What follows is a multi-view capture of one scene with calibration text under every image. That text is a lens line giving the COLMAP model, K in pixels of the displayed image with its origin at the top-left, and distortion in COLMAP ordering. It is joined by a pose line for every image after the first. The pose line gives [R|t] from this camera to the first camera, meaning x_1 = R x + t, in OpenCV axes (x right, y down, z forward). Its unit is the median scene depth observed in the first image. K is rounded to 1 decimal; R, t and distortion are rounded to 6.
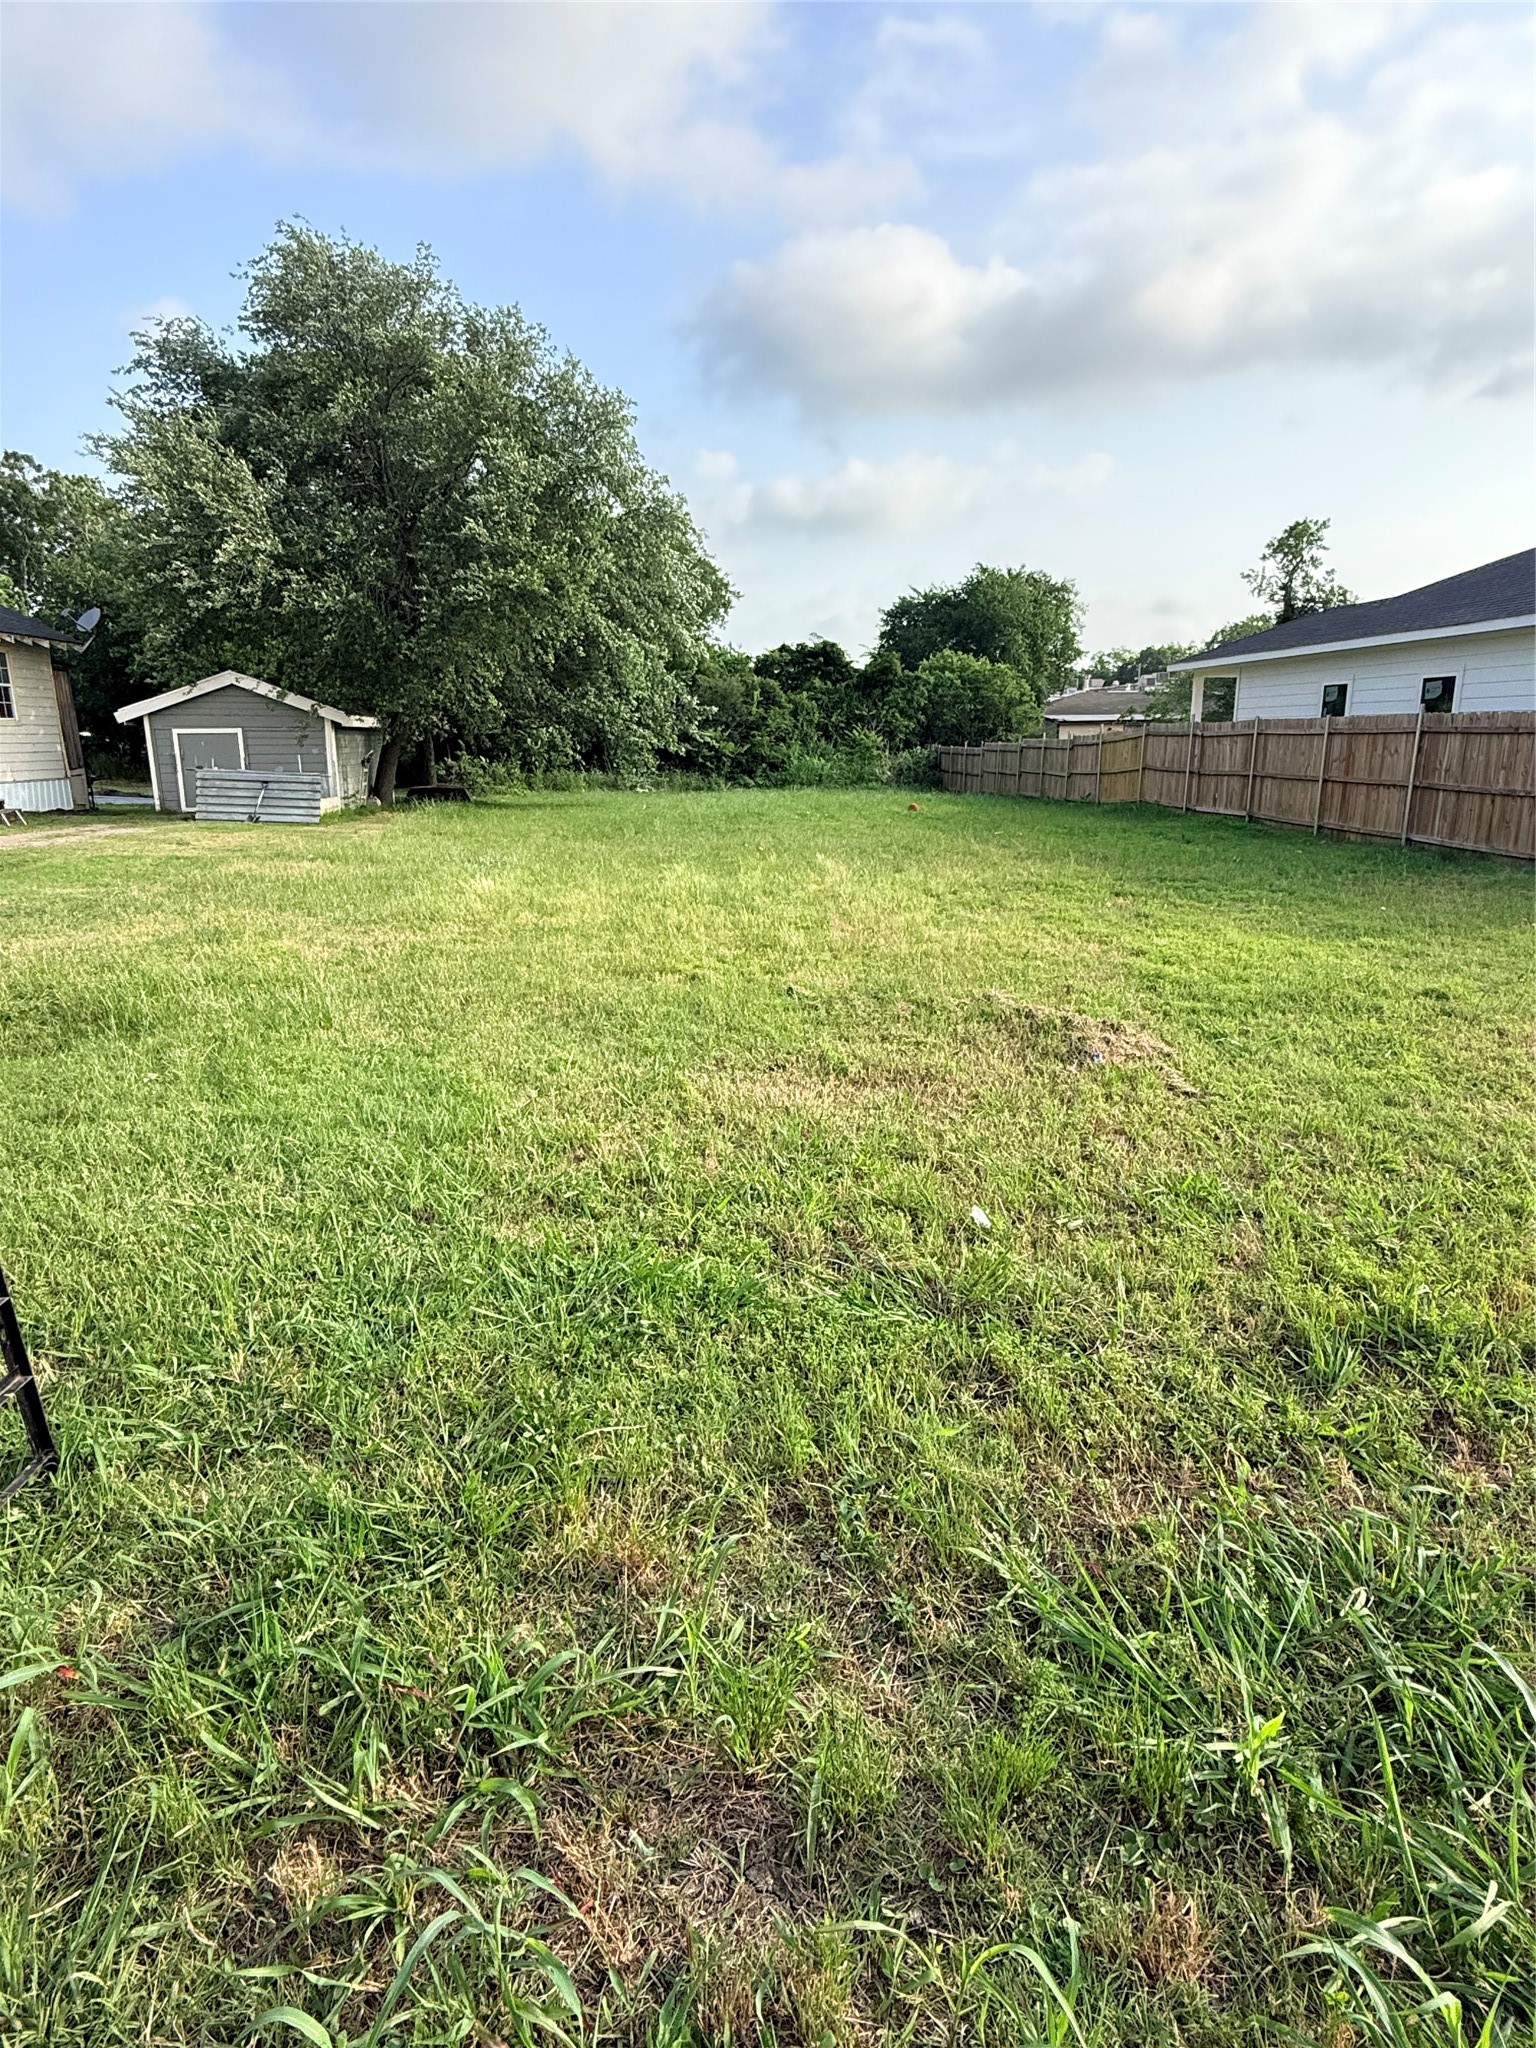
lens RADIAL K [[1138.0, 0, 768.0], [0, 1138.0, 1024.0], [0, 0, 1]] dist [0.005387, -0.001294]
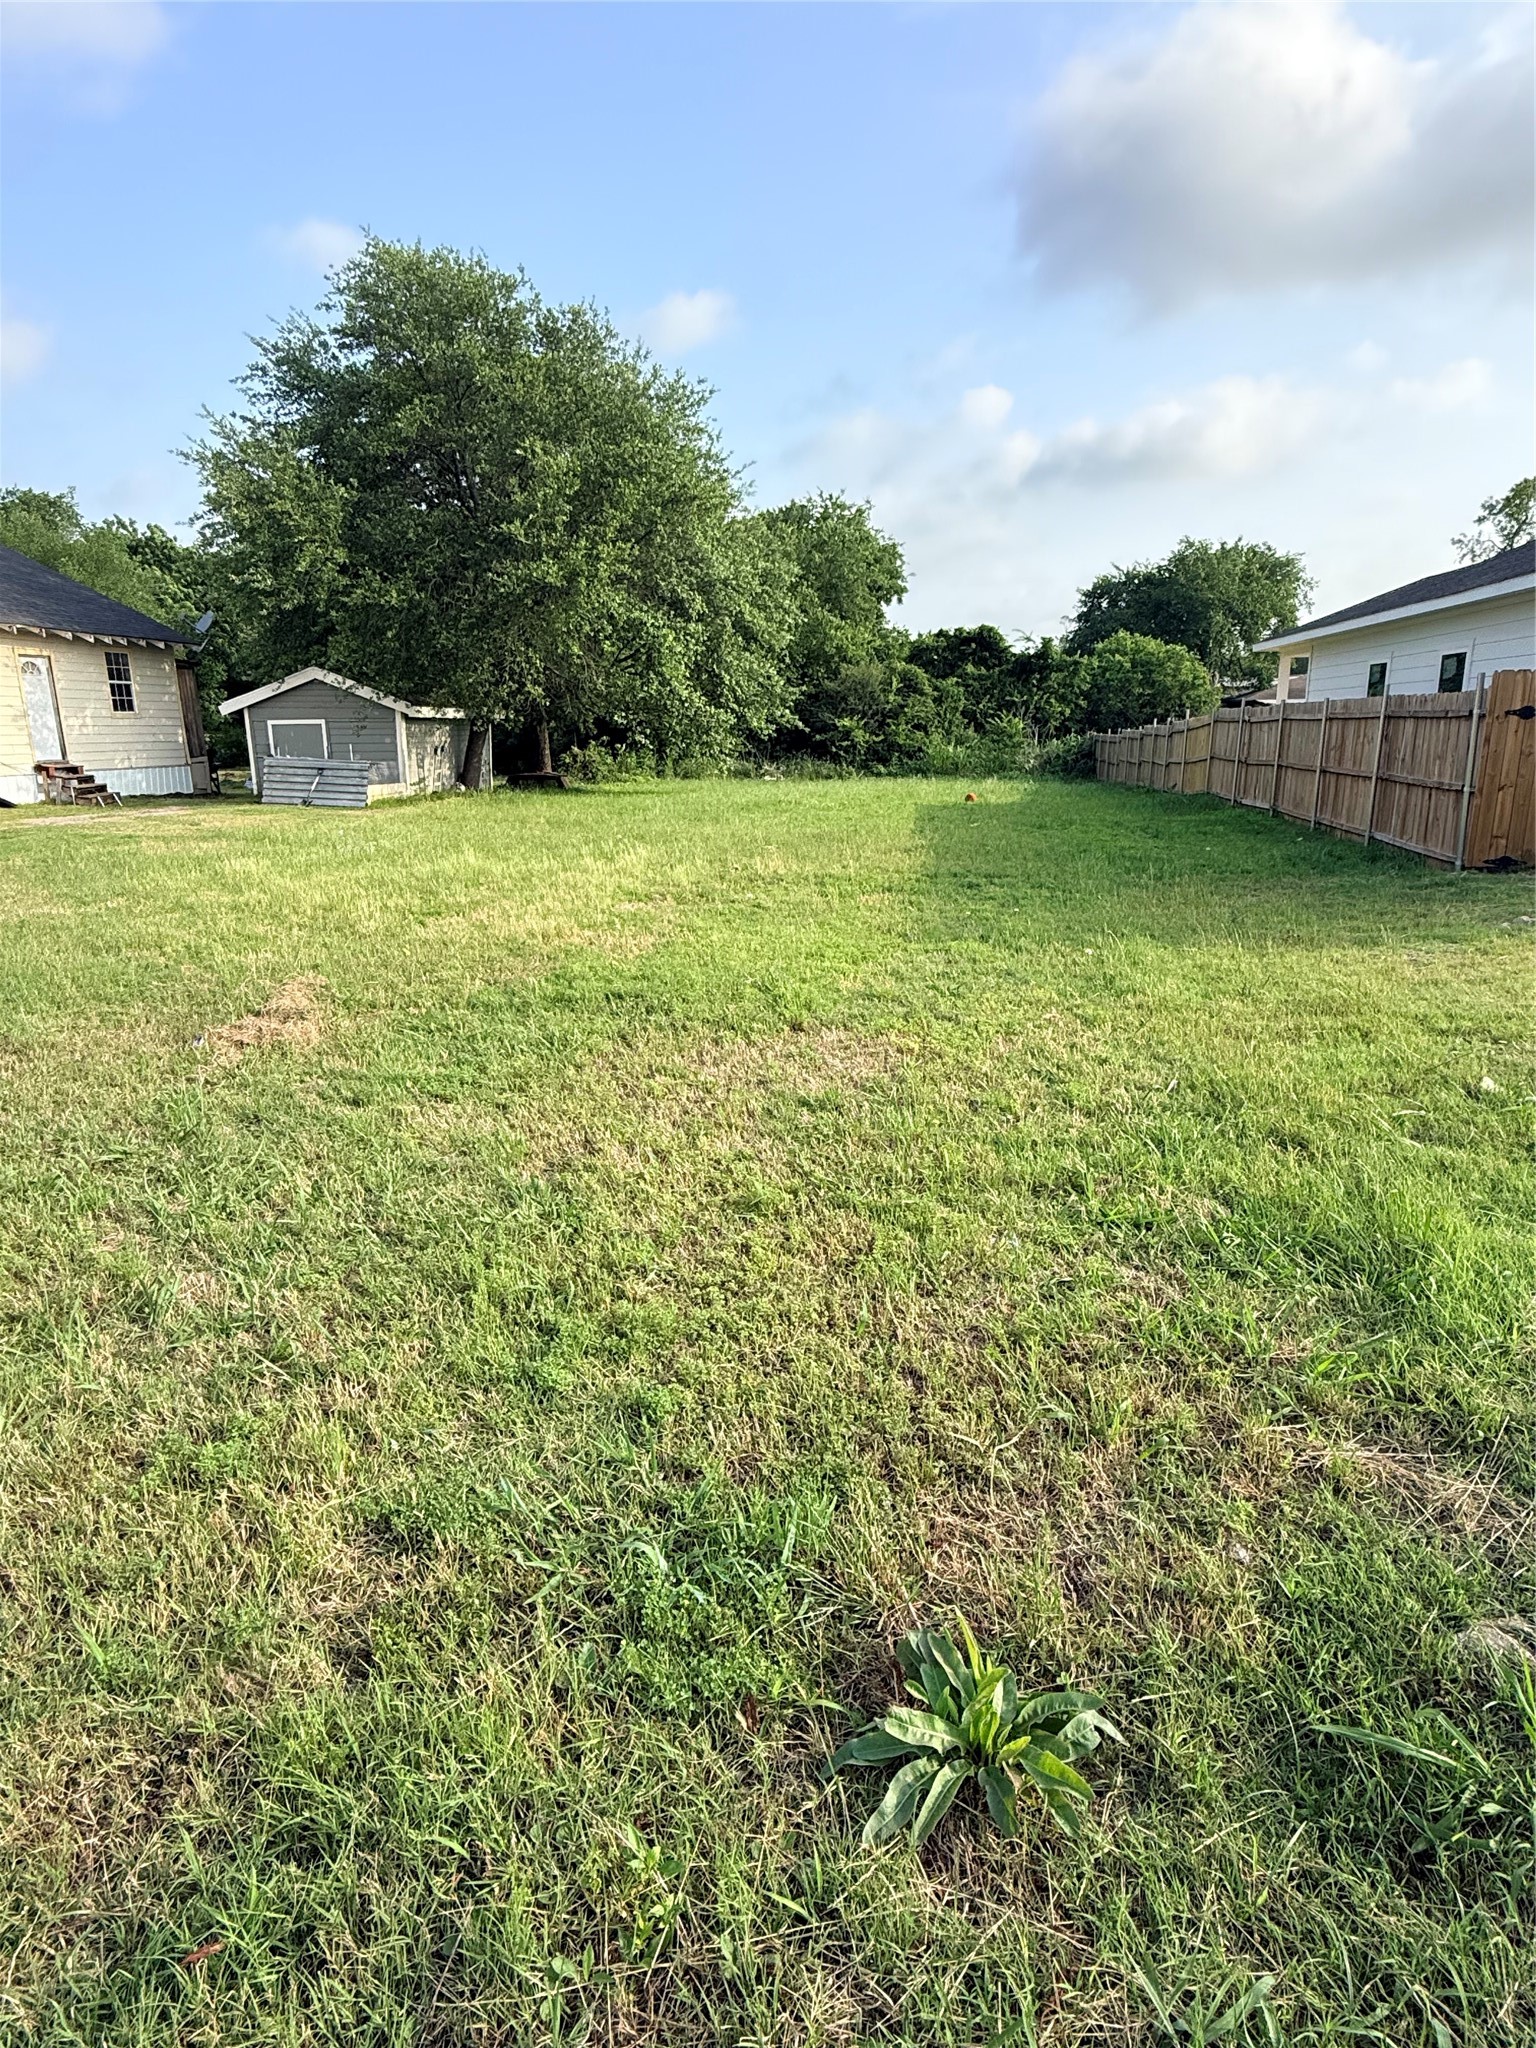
lens RADIAL K [[1138.0, 0, 768.0], [0, 1138.0, 1024.0], [0, 0, 1]] dist [0.005387, -0.001294]
pose [[0.977052, 0.049633, -0.207136, 0.103832], [-0.047593, 0.998757, 0.014821, -0.002830], [0.207614, -0.004622, 0.978200, 0.011966]]
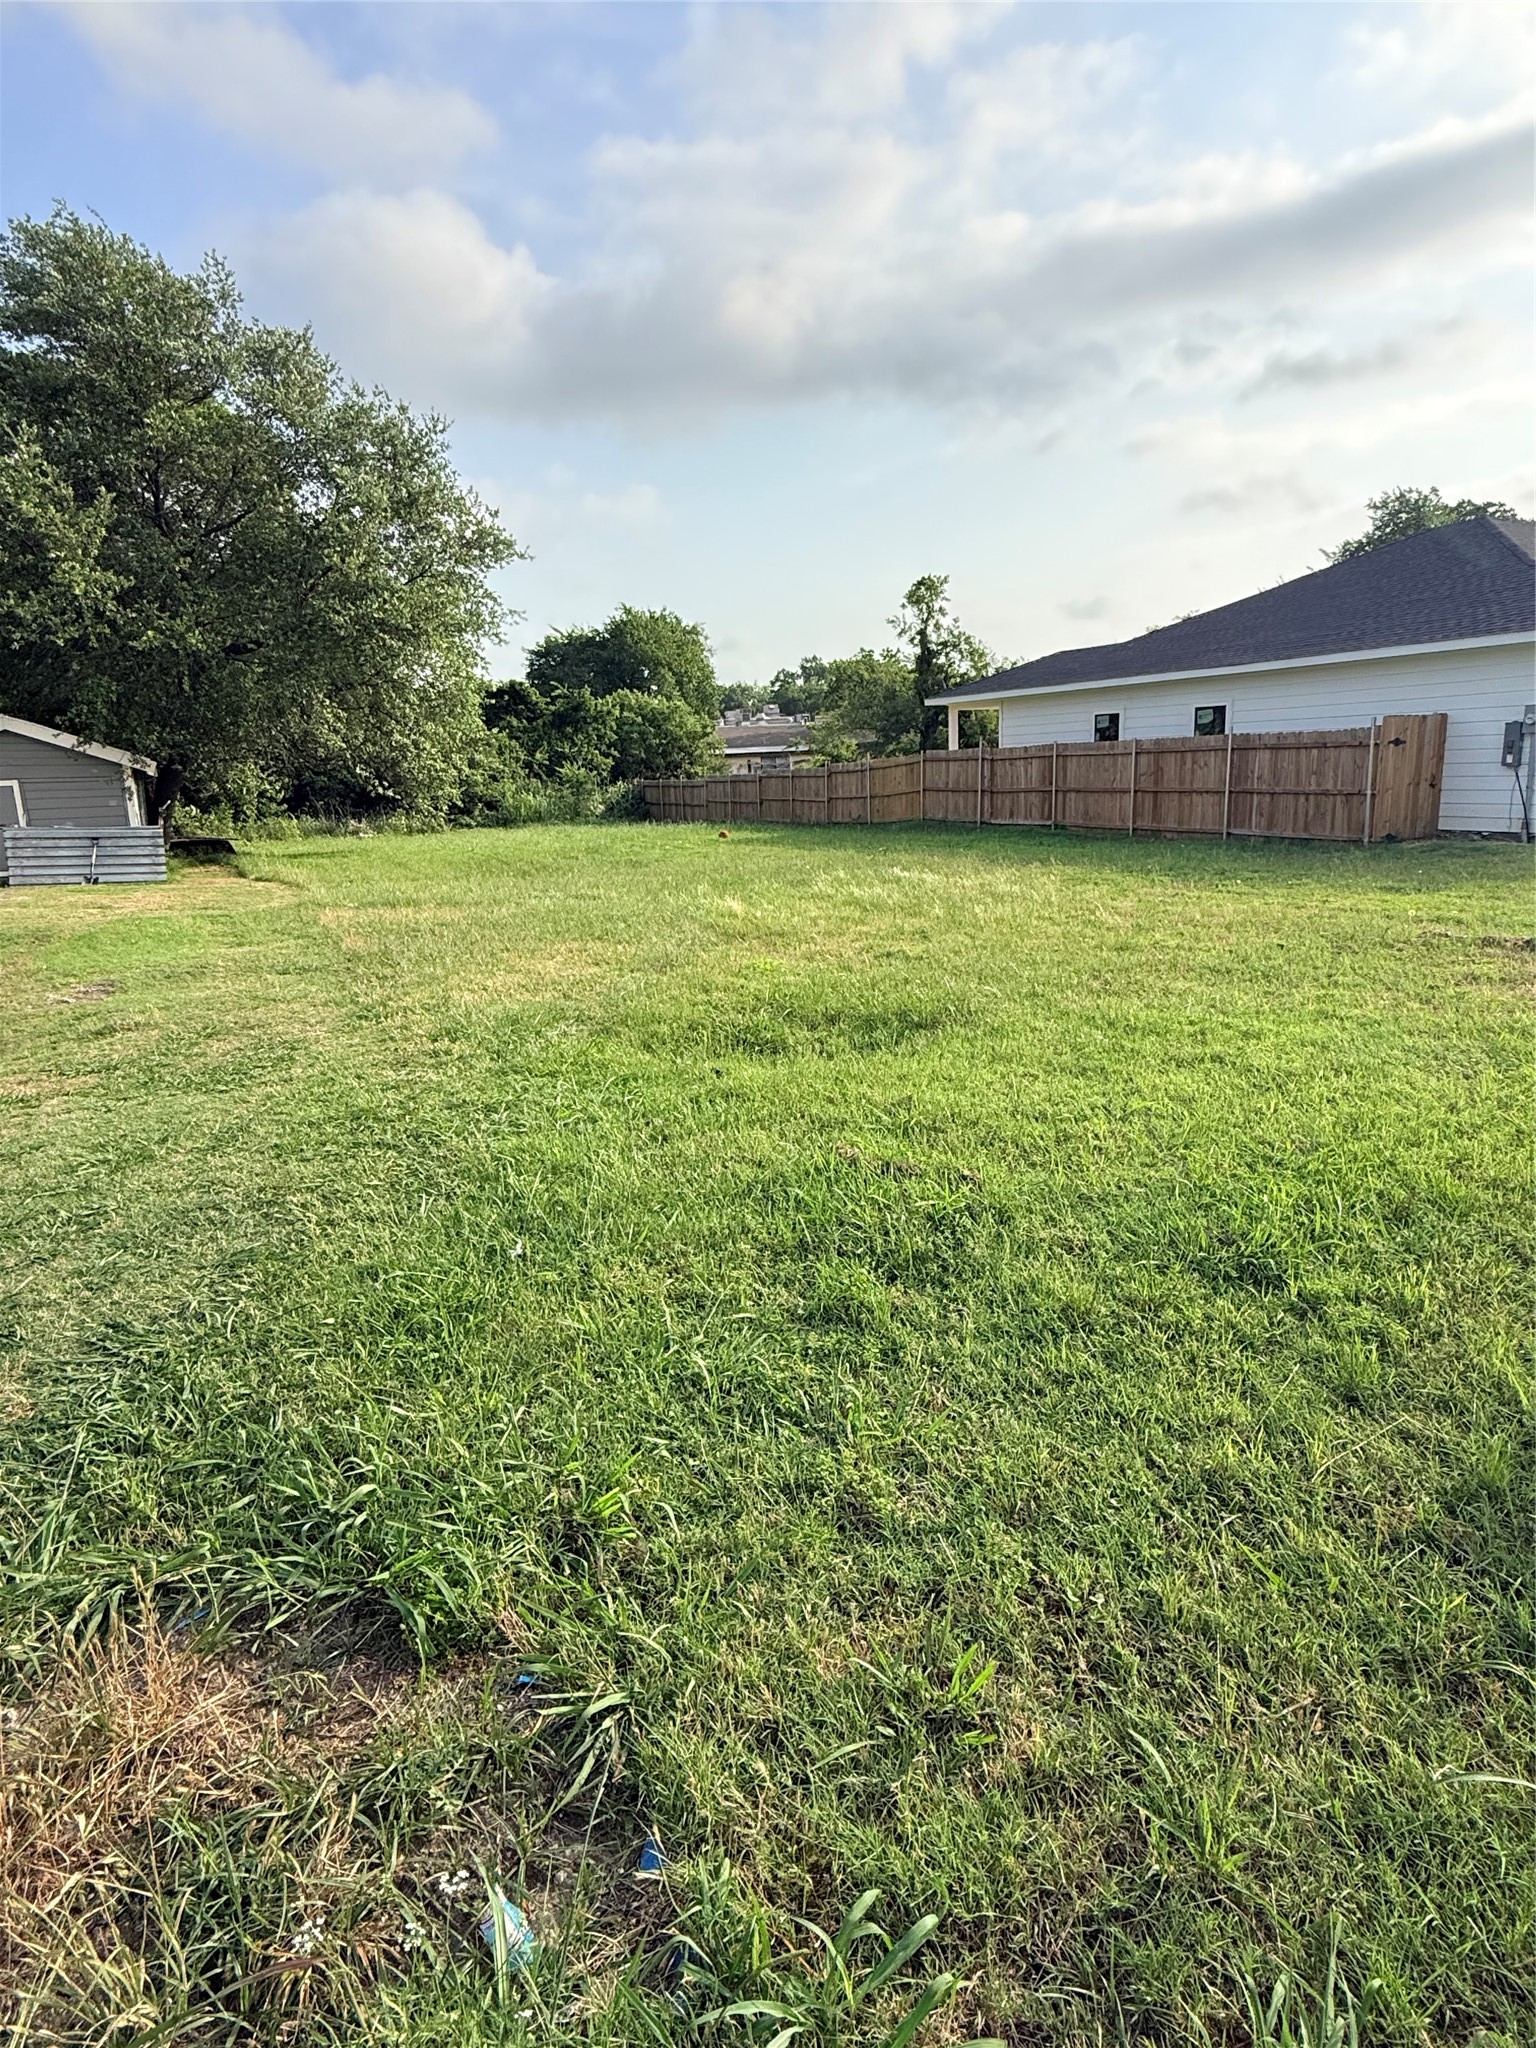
lens RADIAL K [[1138.0, 0, 768.0], [0, 1138.0, 1024.0], [0, 0, 1]] dist [0.005387, -0.001294]
pose [[0.934699, -0.105832, 0.339319, -0.130505], [0.116248, 0.993165, -0.010457, 0.001015], [-0.335894, 0.049219, 0.940613, -0.003806]]
